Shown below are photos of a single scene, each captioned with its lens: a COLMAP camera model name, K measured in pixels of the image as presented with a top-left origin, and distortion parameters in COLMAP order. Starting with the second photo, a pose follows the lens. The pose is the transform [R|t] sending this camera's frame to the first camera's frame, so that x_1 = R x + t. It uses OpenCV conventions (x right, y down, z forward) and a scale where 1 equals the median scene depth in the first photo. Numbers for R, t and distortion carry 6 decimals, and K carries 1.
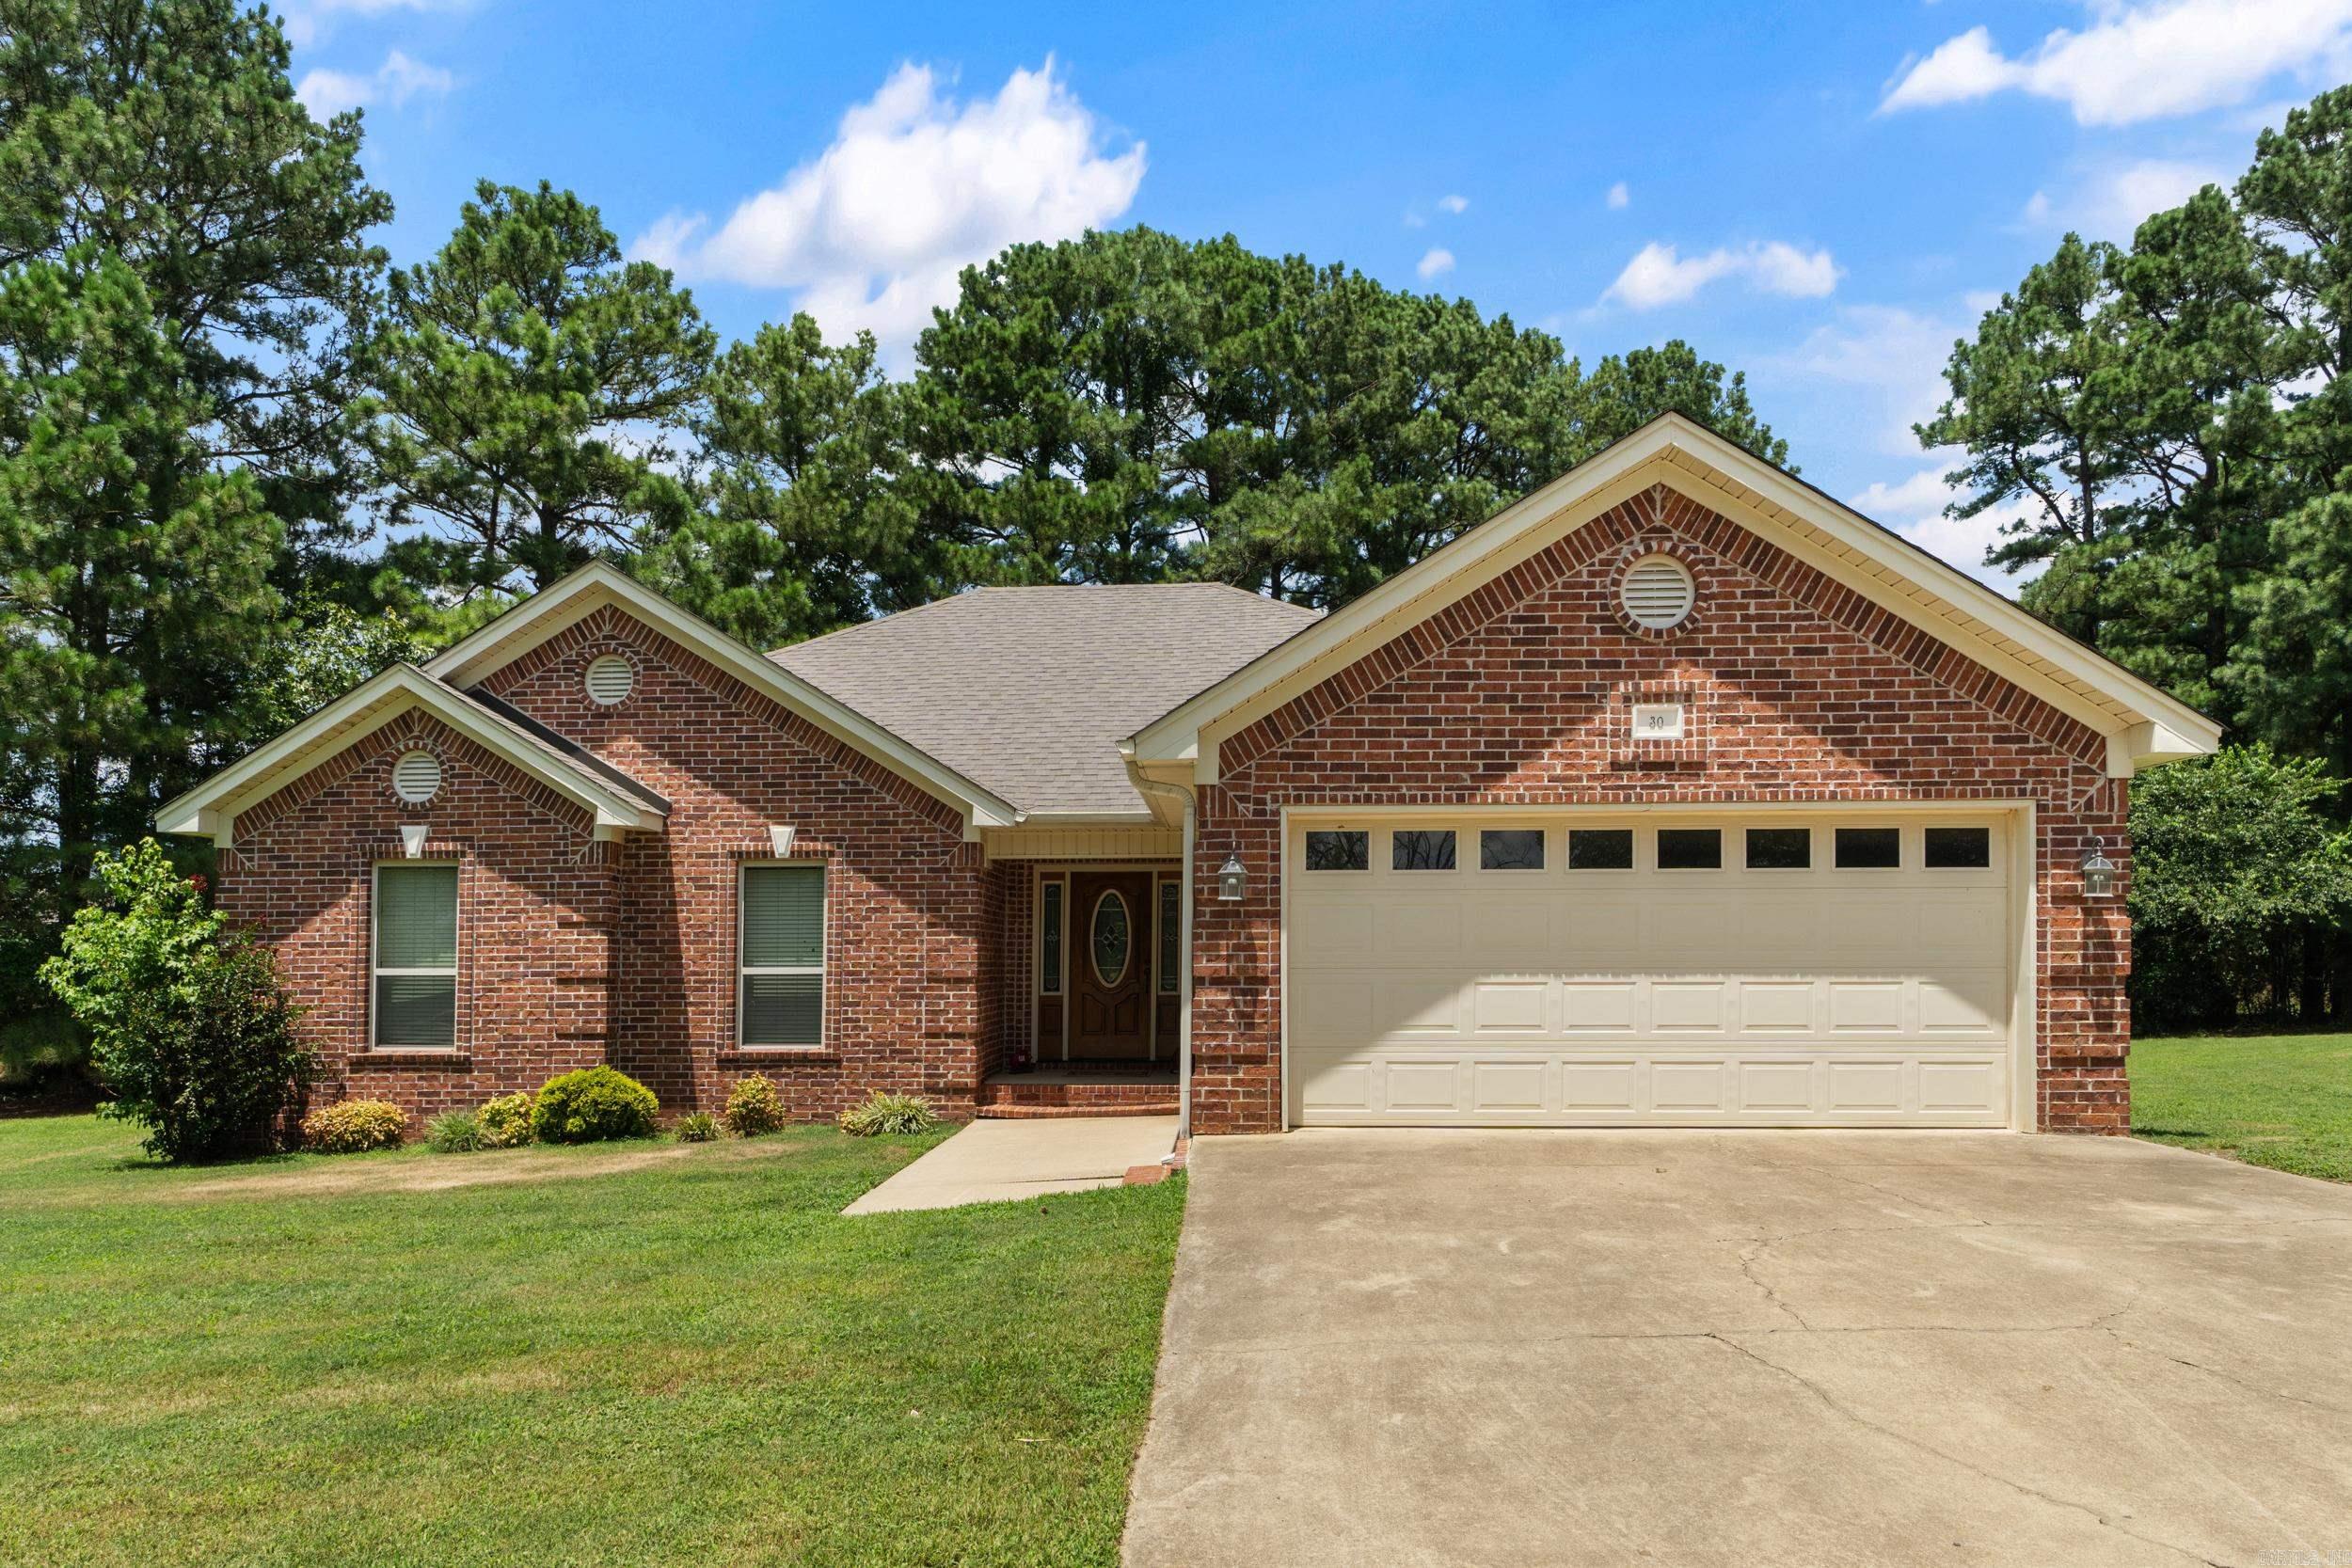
lens RADIAL K [[1417.8, 0, 1179.0], [0, 1417.8, 781.9], [0, 0, 1]] dist [0.007133, 0.001188]
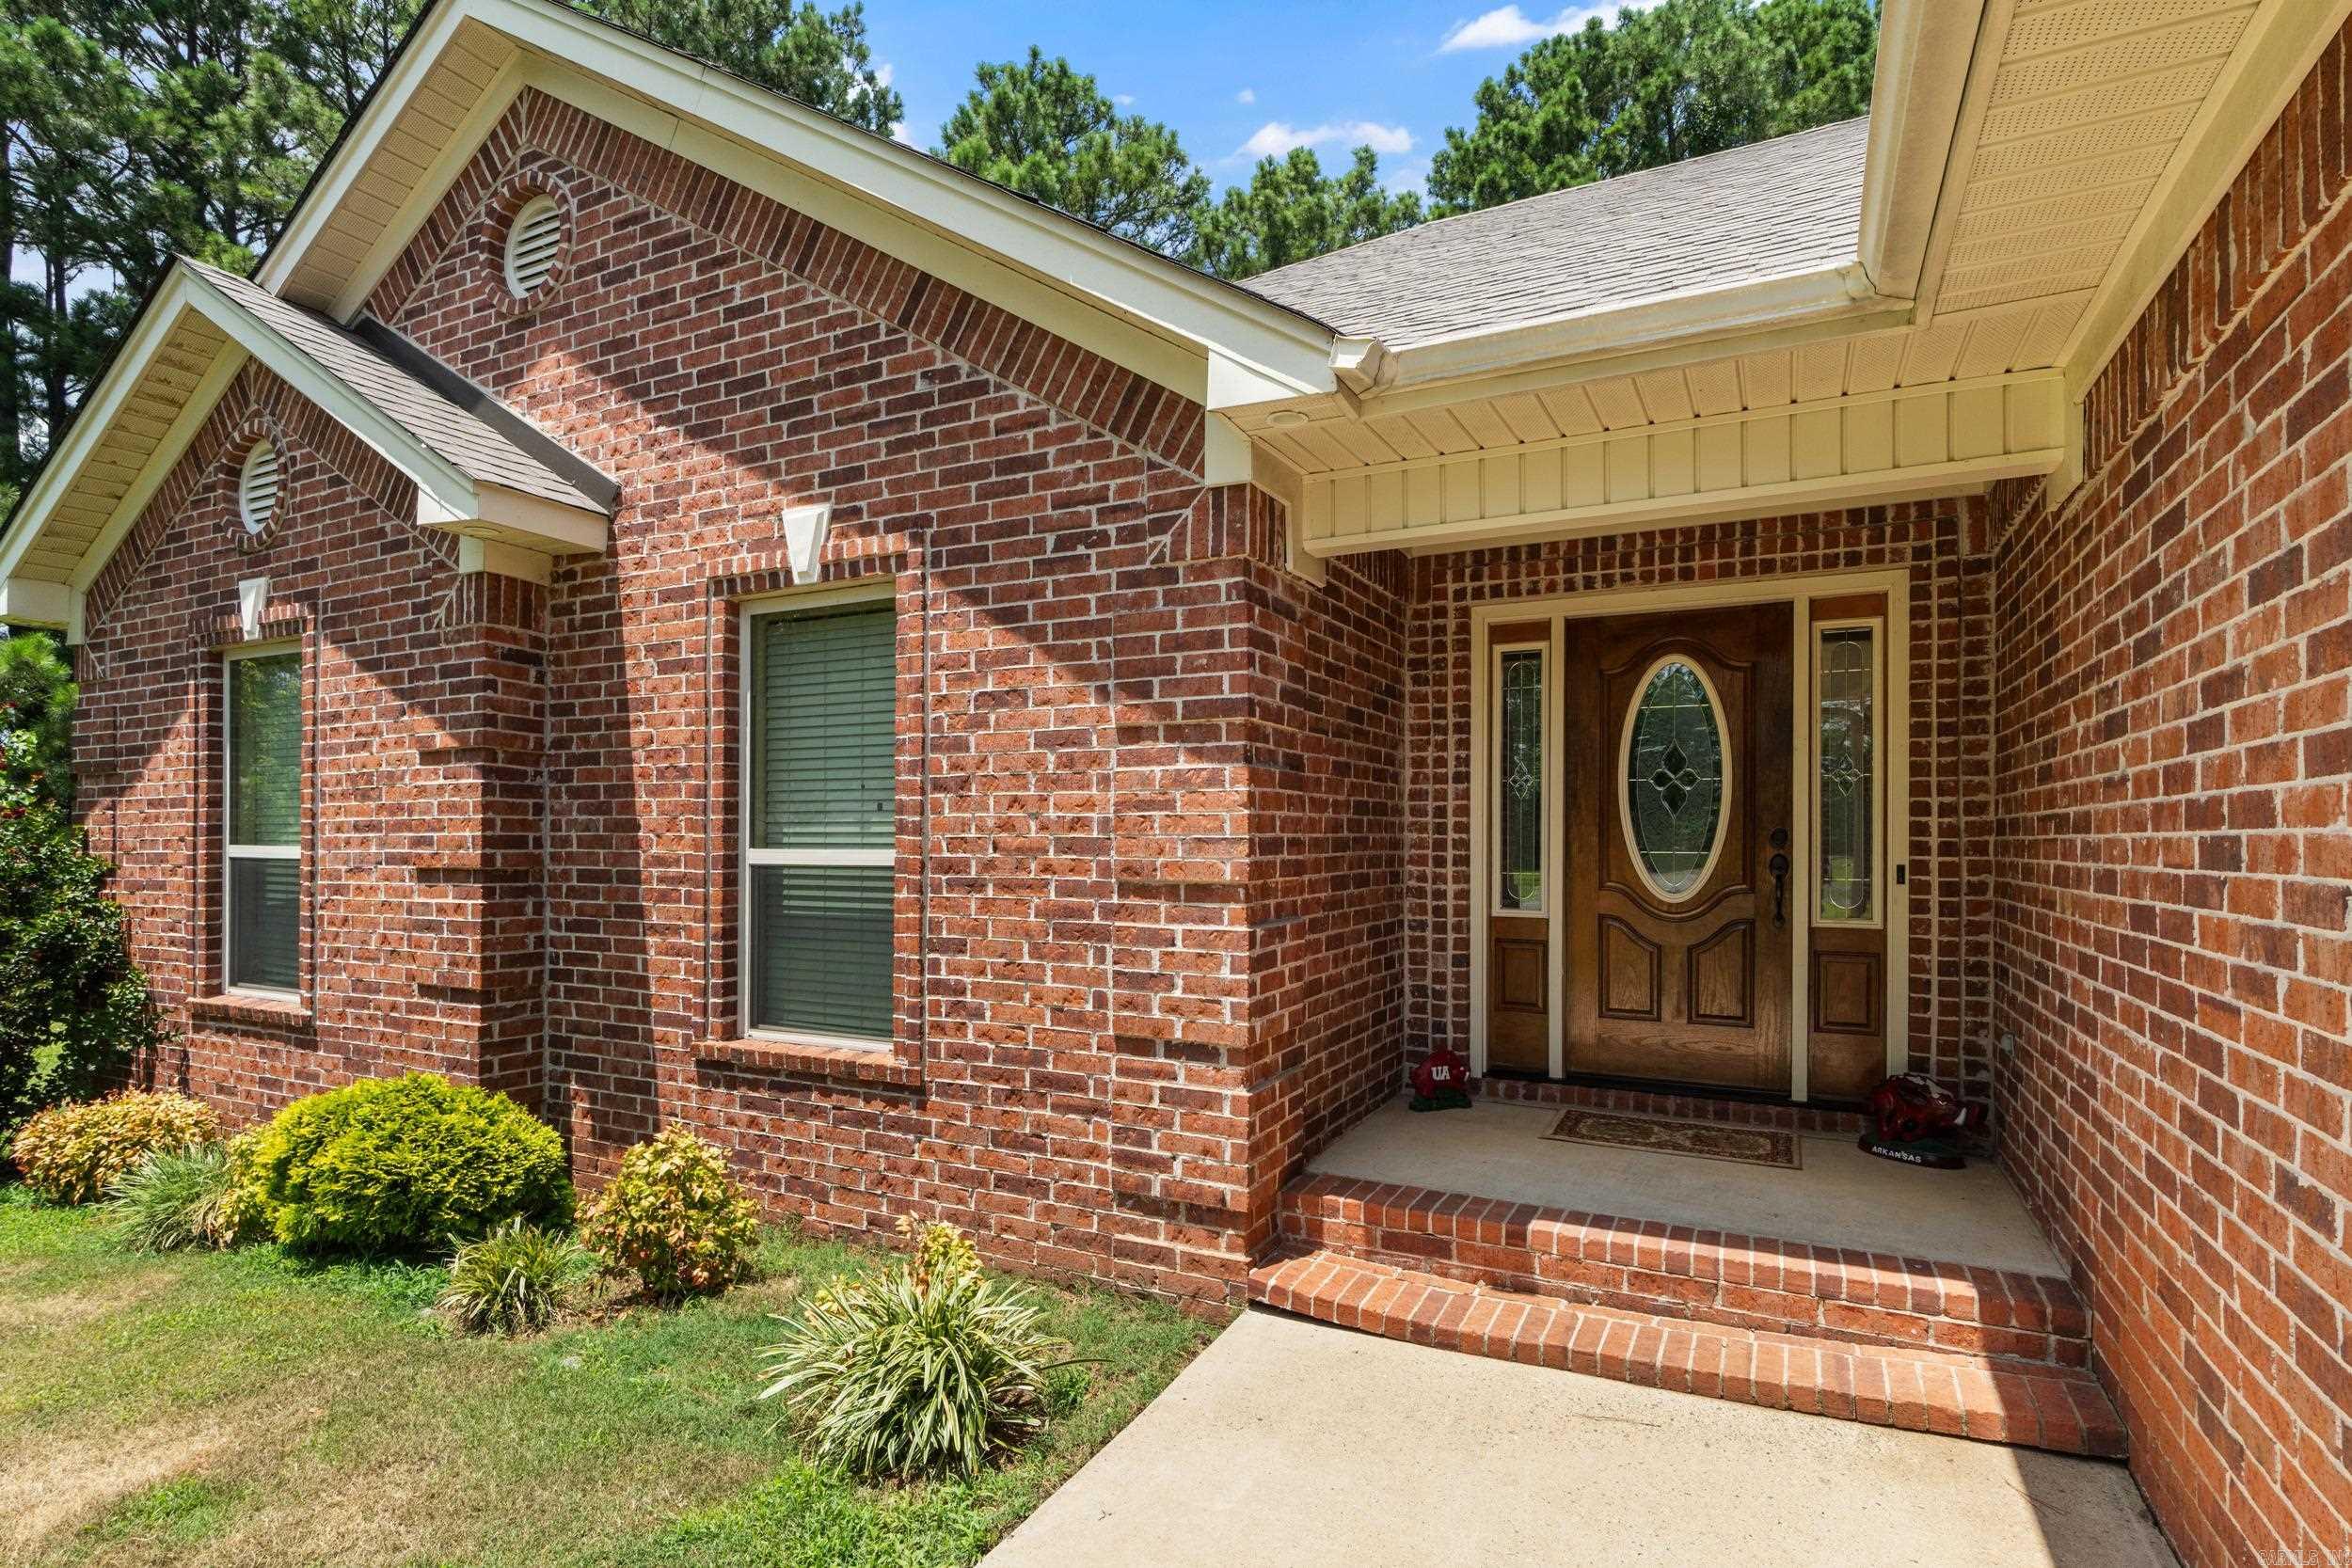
lens RADIAL K [[1143.9, 0, 1193.8], [0, 1143.9, 824.0], [0, 0, 1]] dist [-0.009493, -0.000545]
pose [[0.907635, -0.001059, -0.419759, -0.040761], [0.049700, 0.993234, 0.104958, 0.093590], [0.416808, -0.116125, 0.901547, 0.743326]]
